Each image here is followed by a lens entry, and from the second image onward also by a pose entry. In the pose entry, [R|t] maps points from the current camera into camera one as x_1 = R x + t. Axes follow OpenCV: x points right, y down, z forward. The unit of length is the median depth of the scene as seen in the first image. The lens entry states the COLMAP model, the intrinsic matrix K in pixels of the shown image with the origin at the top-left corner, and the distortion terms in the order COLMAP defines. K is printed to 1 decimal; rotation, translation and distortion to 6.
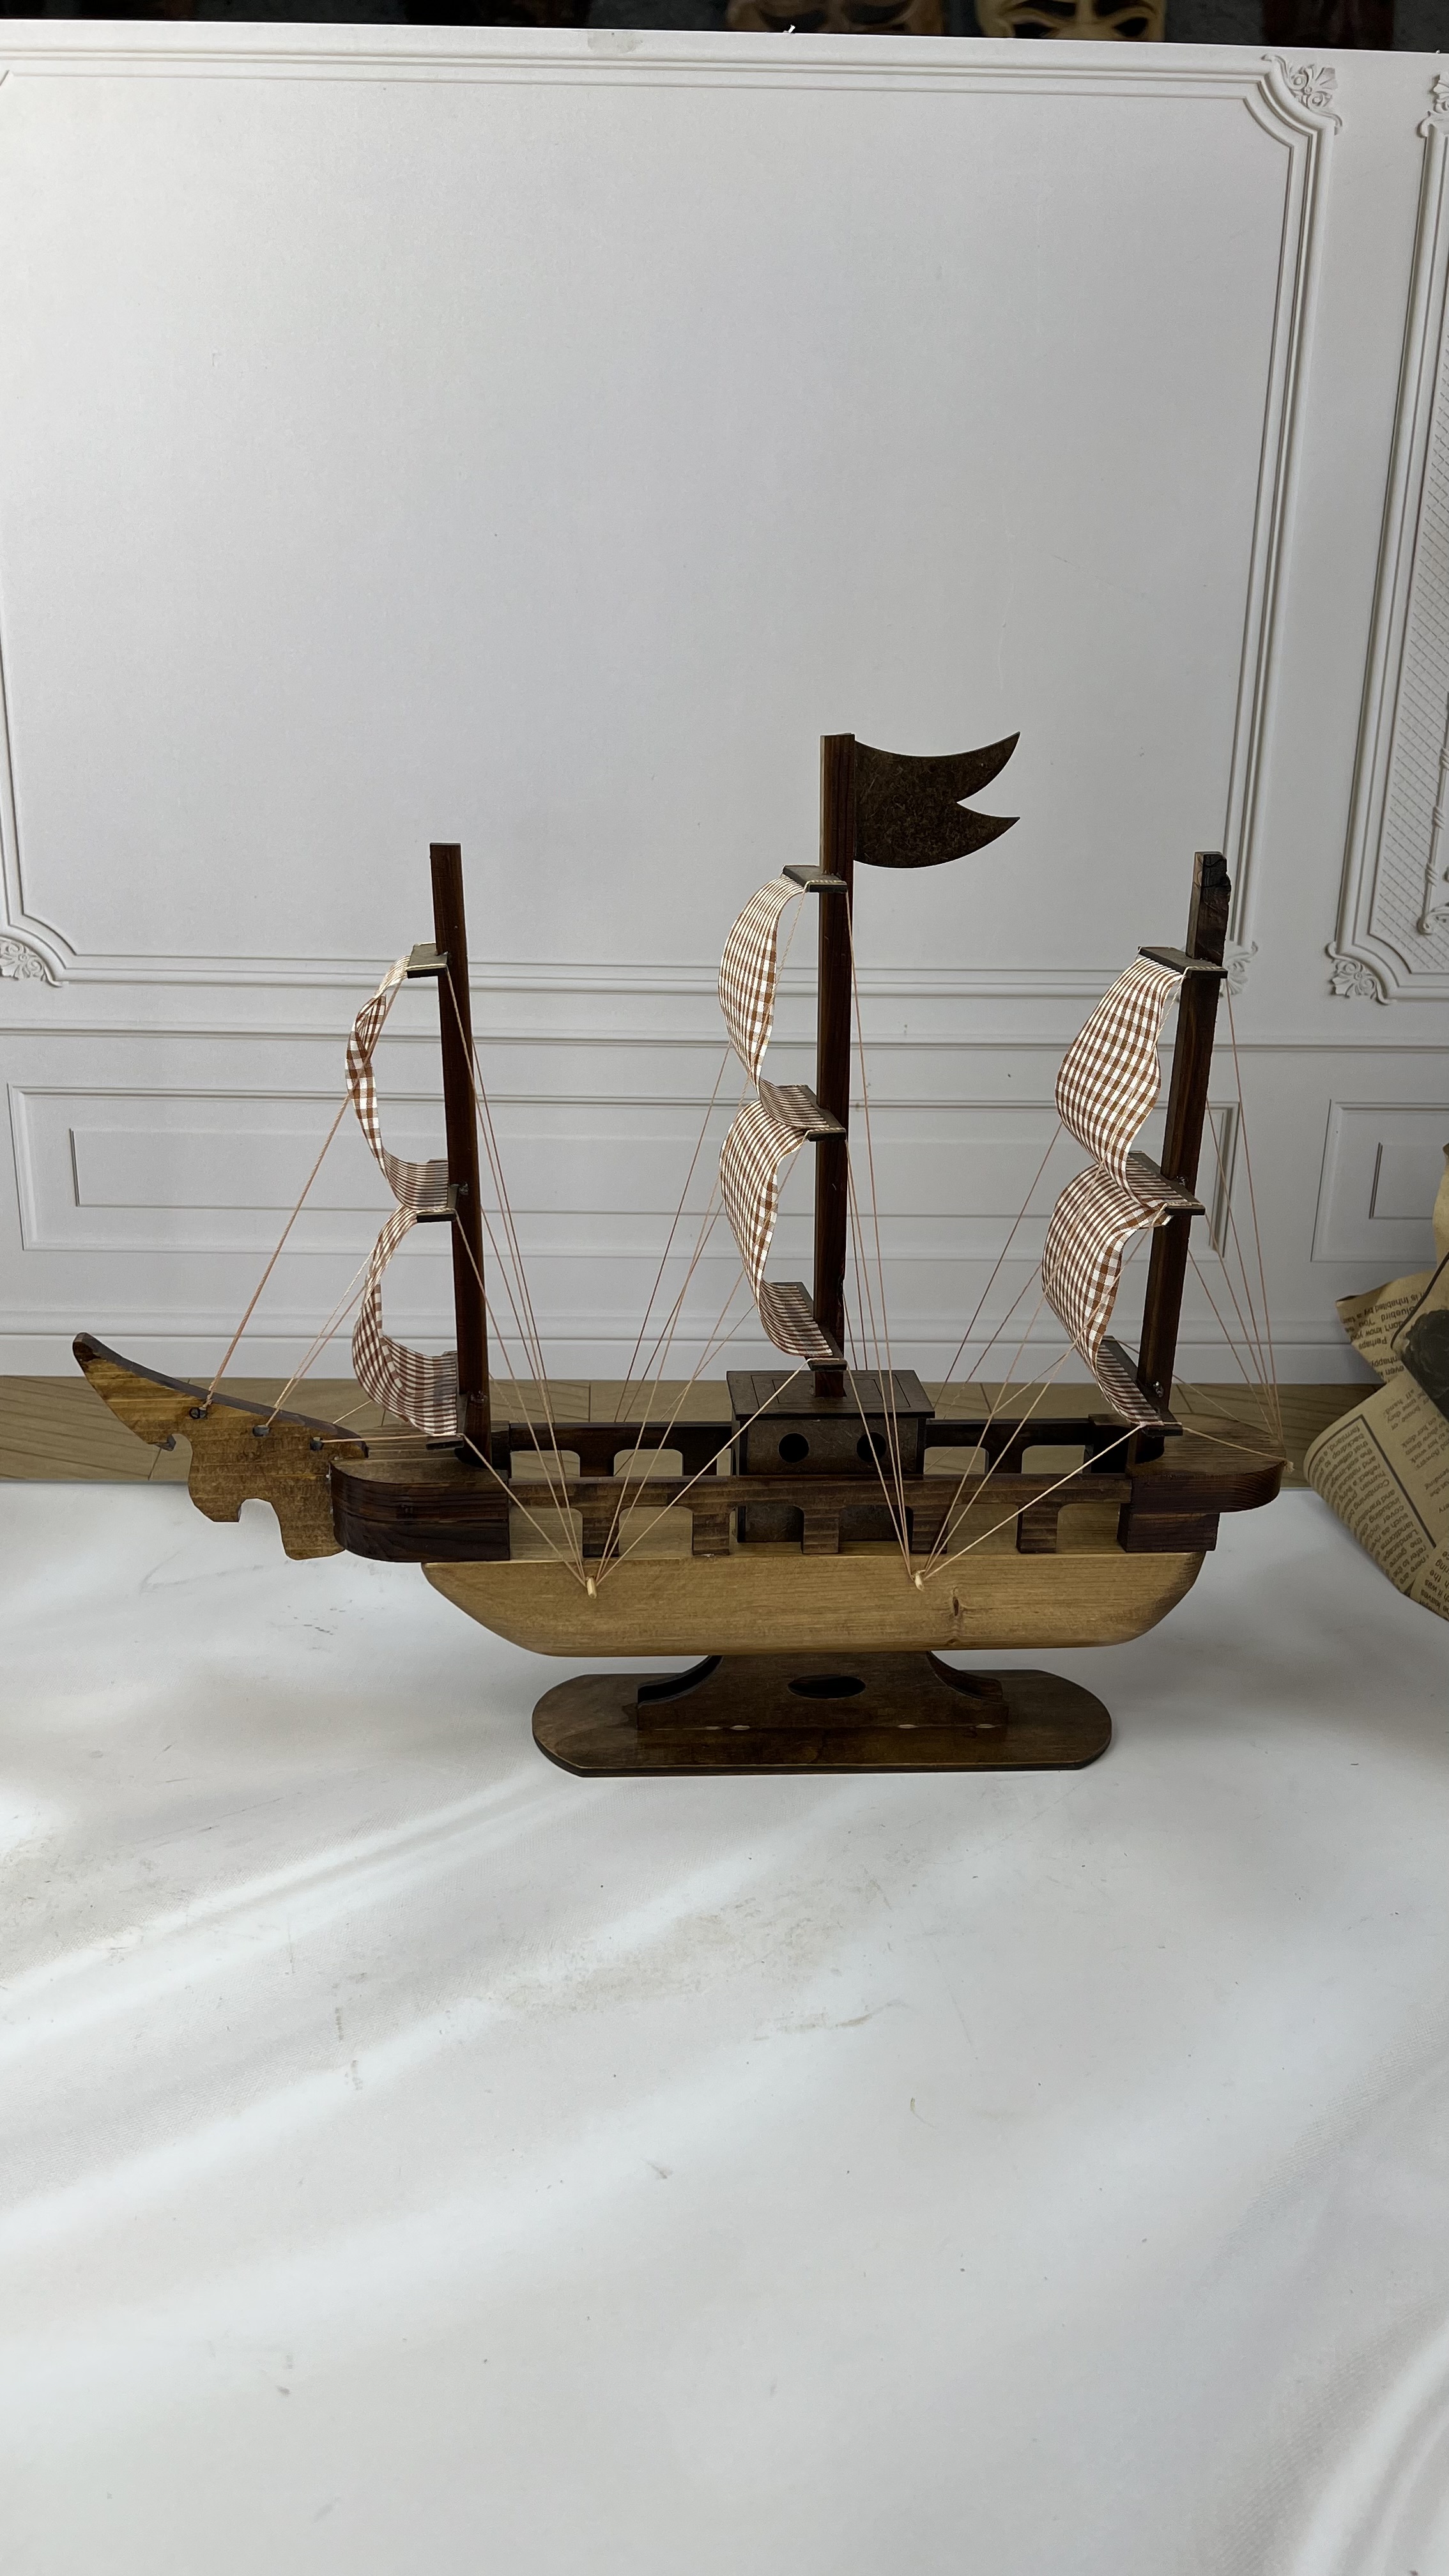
lens RADIAL K [[2124.9, 0, 722.7], [0, 2124.9, 1295.0], [0, 0, 1]] dist [0.028952, -0.042959]
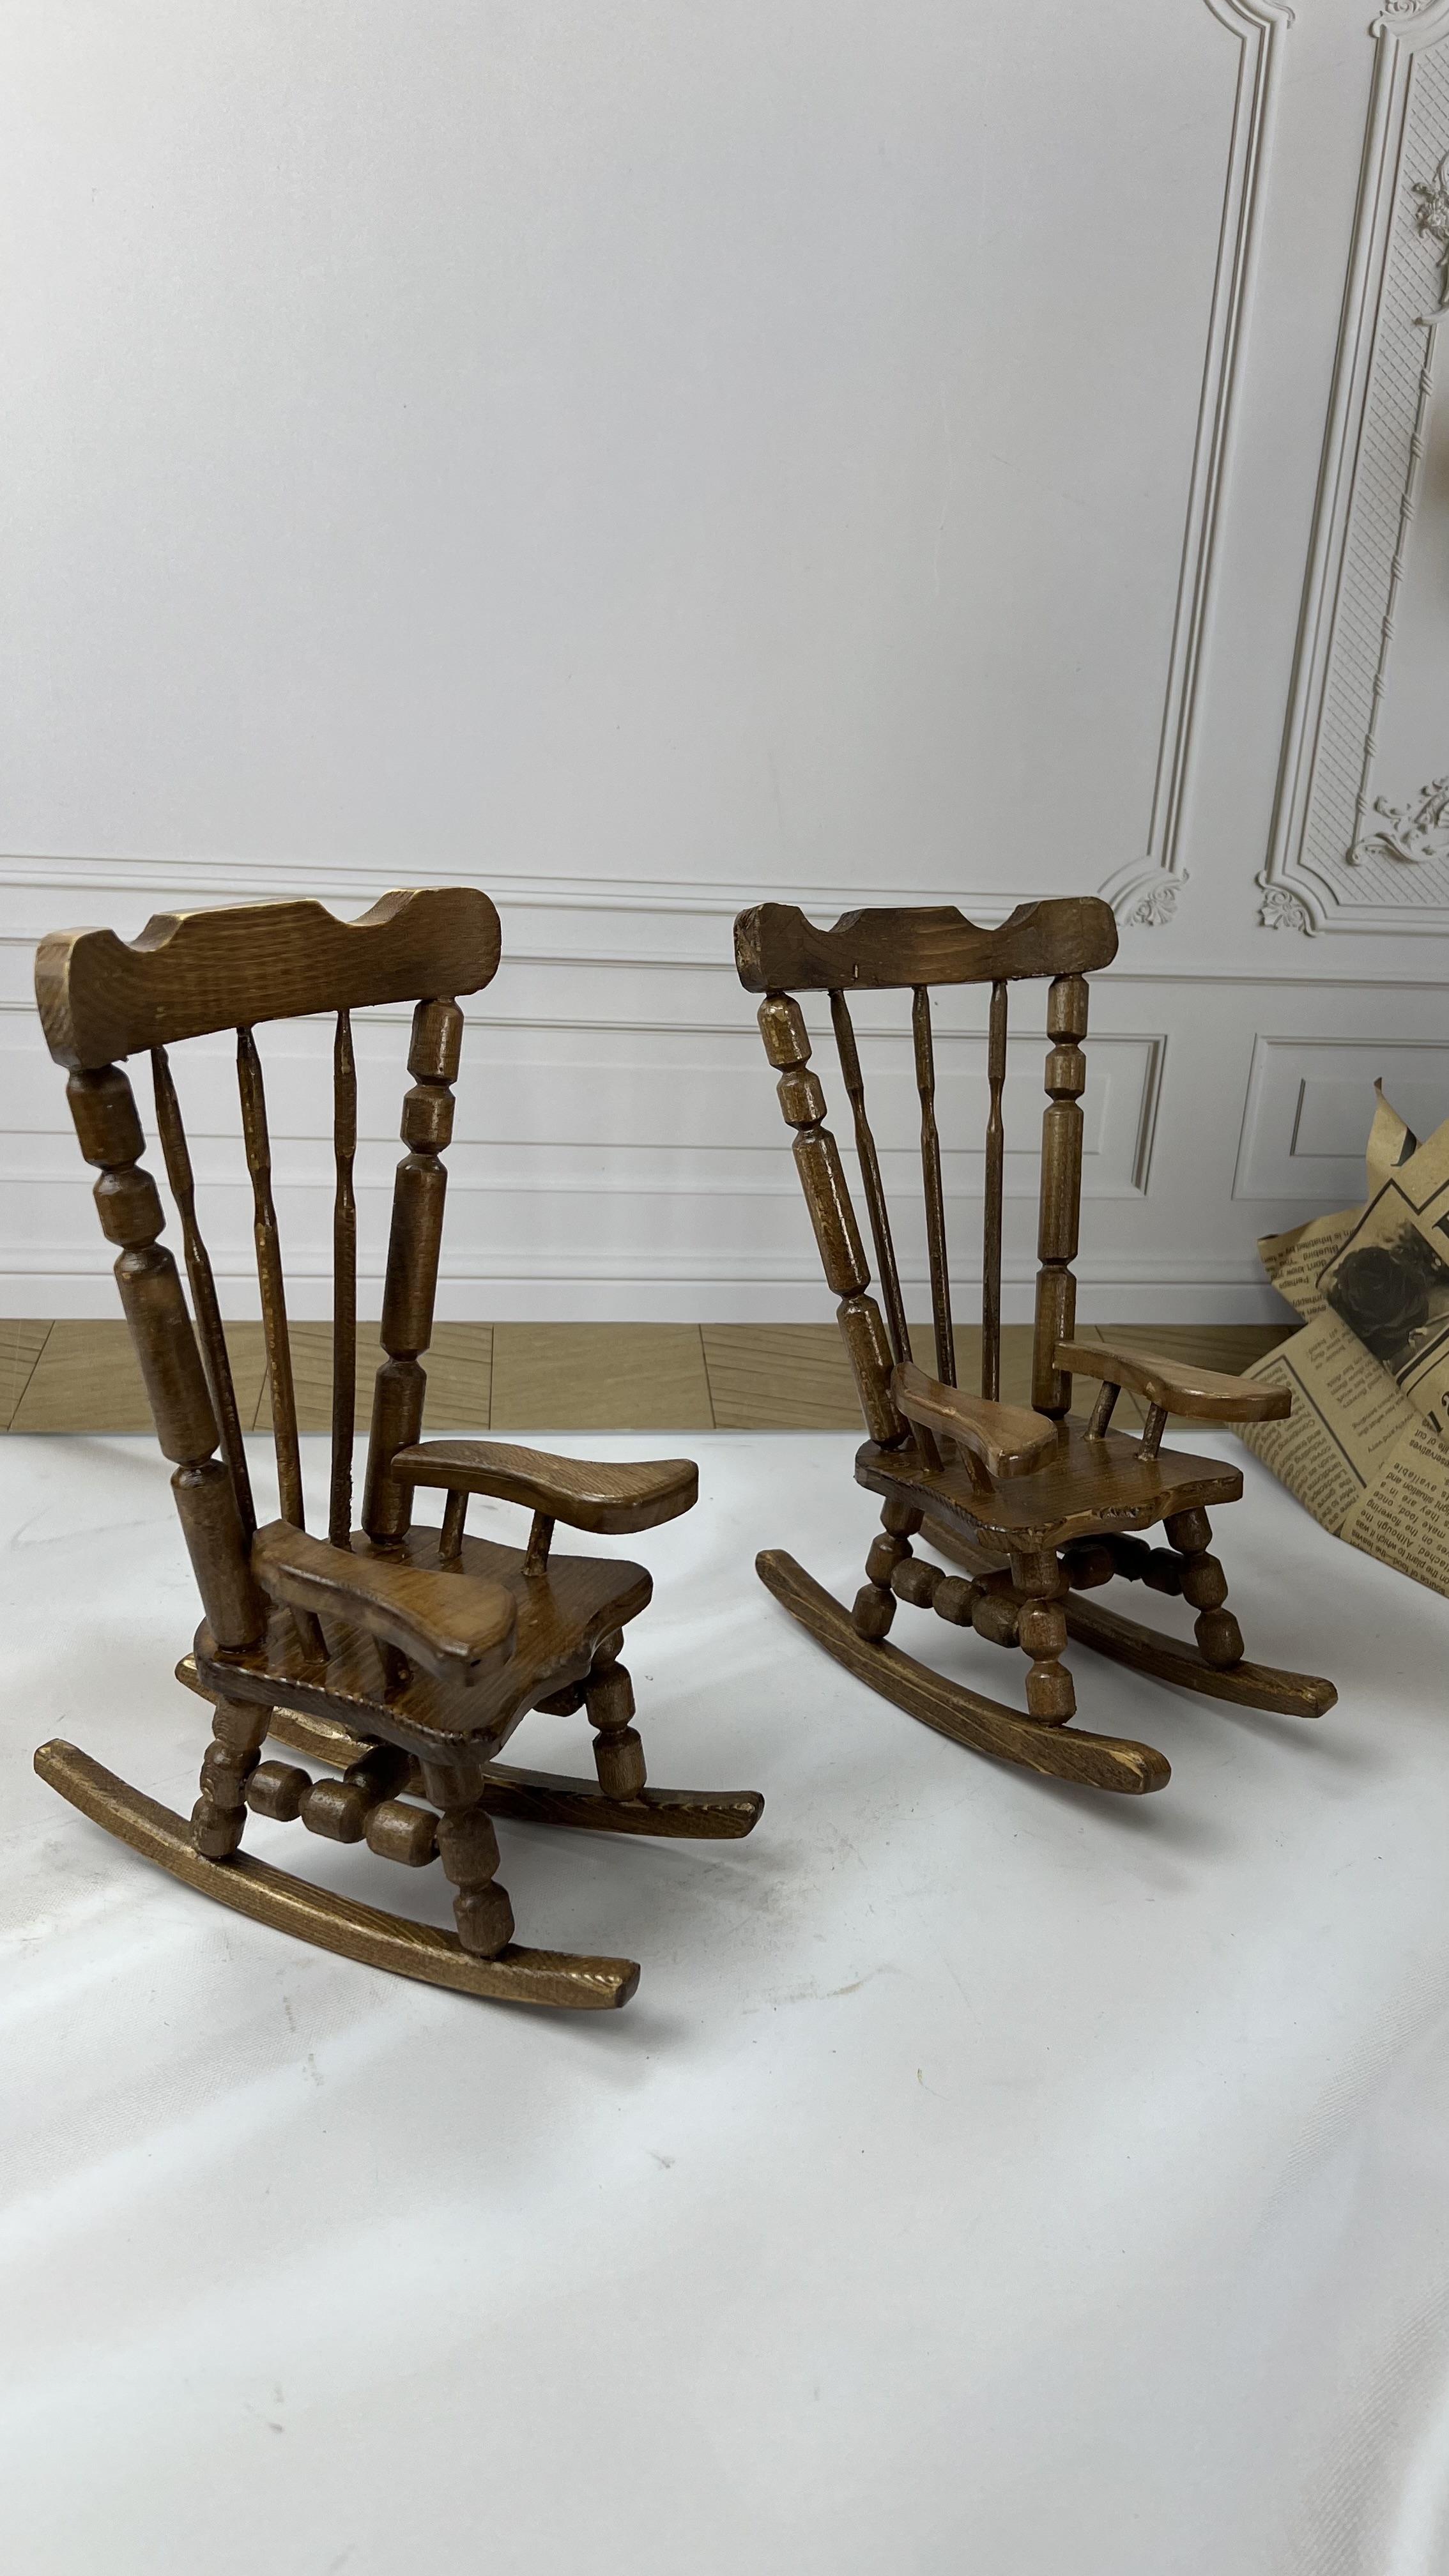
lens RADIAL K [[2124.9, 0, 758.3], [0, 2124.9, 1295.8], [0, 0, 1]] dist [0.028952, -0.042959]
pose [[0.993628, -0.000138, 0.112706, -0.054951], [-0.001820, 0.999849, 0.017274, 0.012904], [-0.112691, -0.017369, 0.993478, 0.051769]]
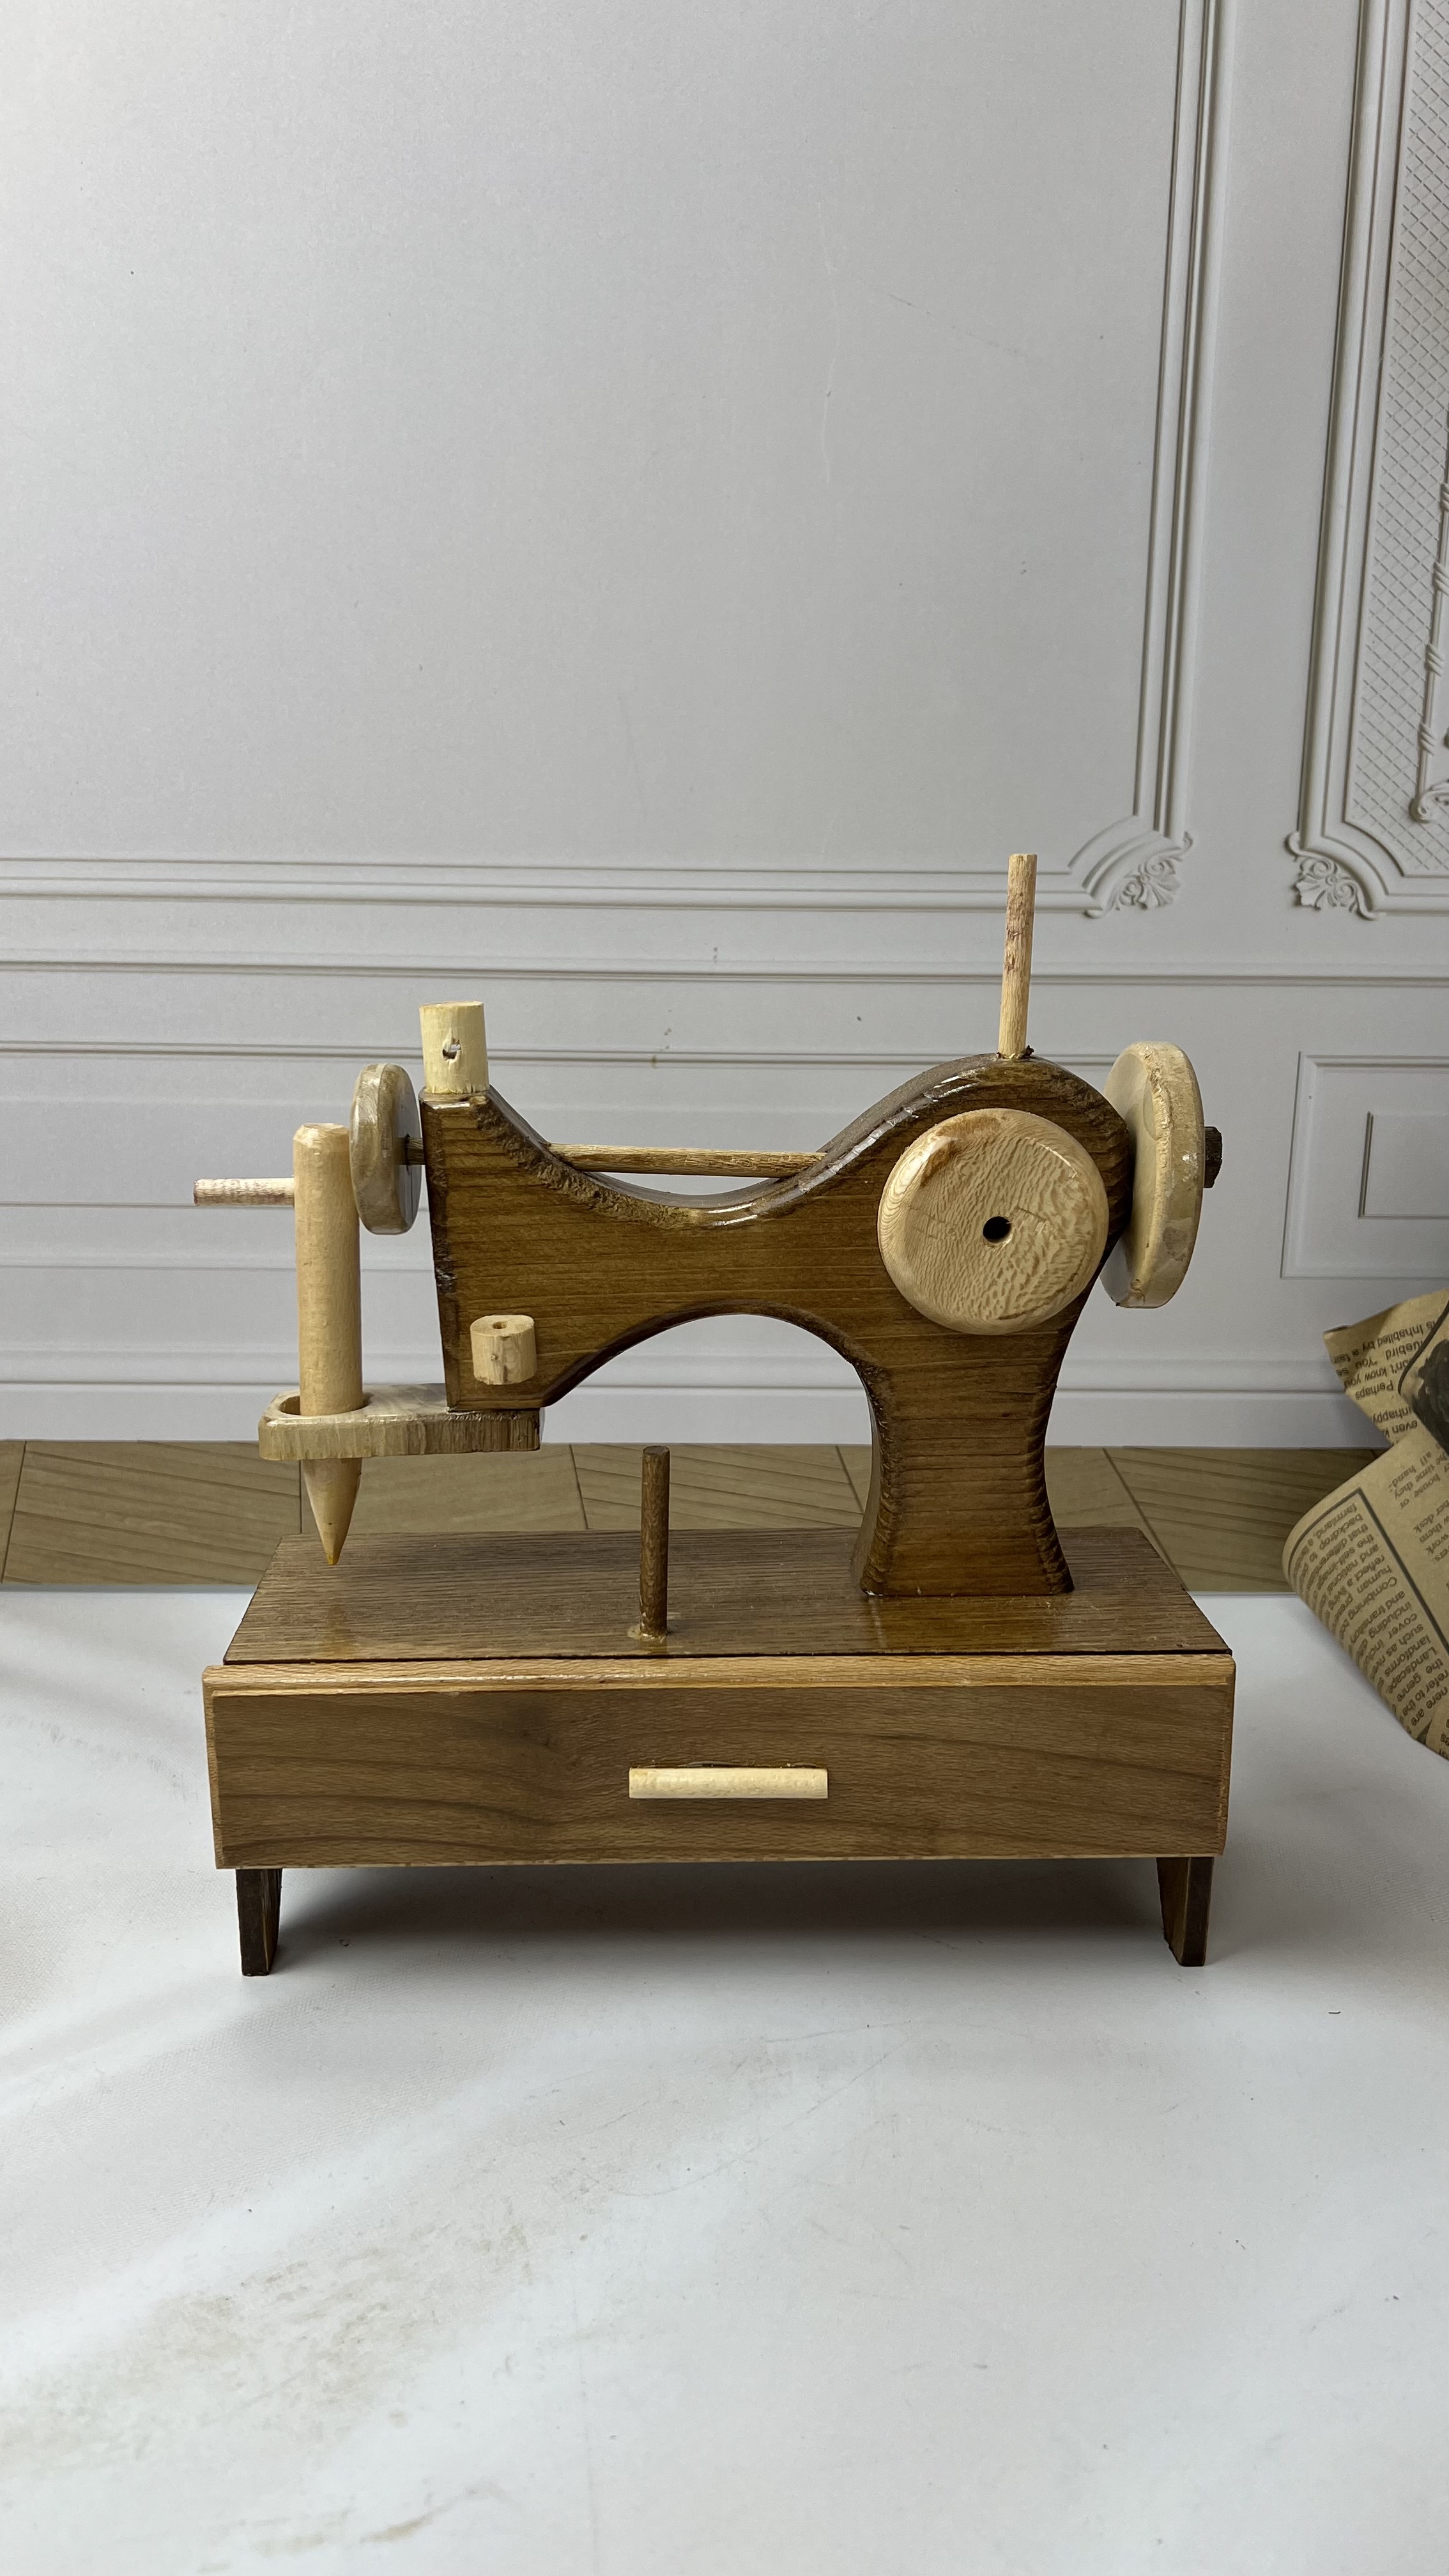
lens RADIAL K [[2124.9, 0, 709.2], [0, 2124.9, 1240.6], [0, 0, 1]] dist [0.028952, -0.042959]
pose [[0.999732, -0.002339, -0.023050, 0.103223], [0.000255, 0.995942, -0.090000, 0.039885], [0.023167, 0.089970, 0.995675, 0.283198]]
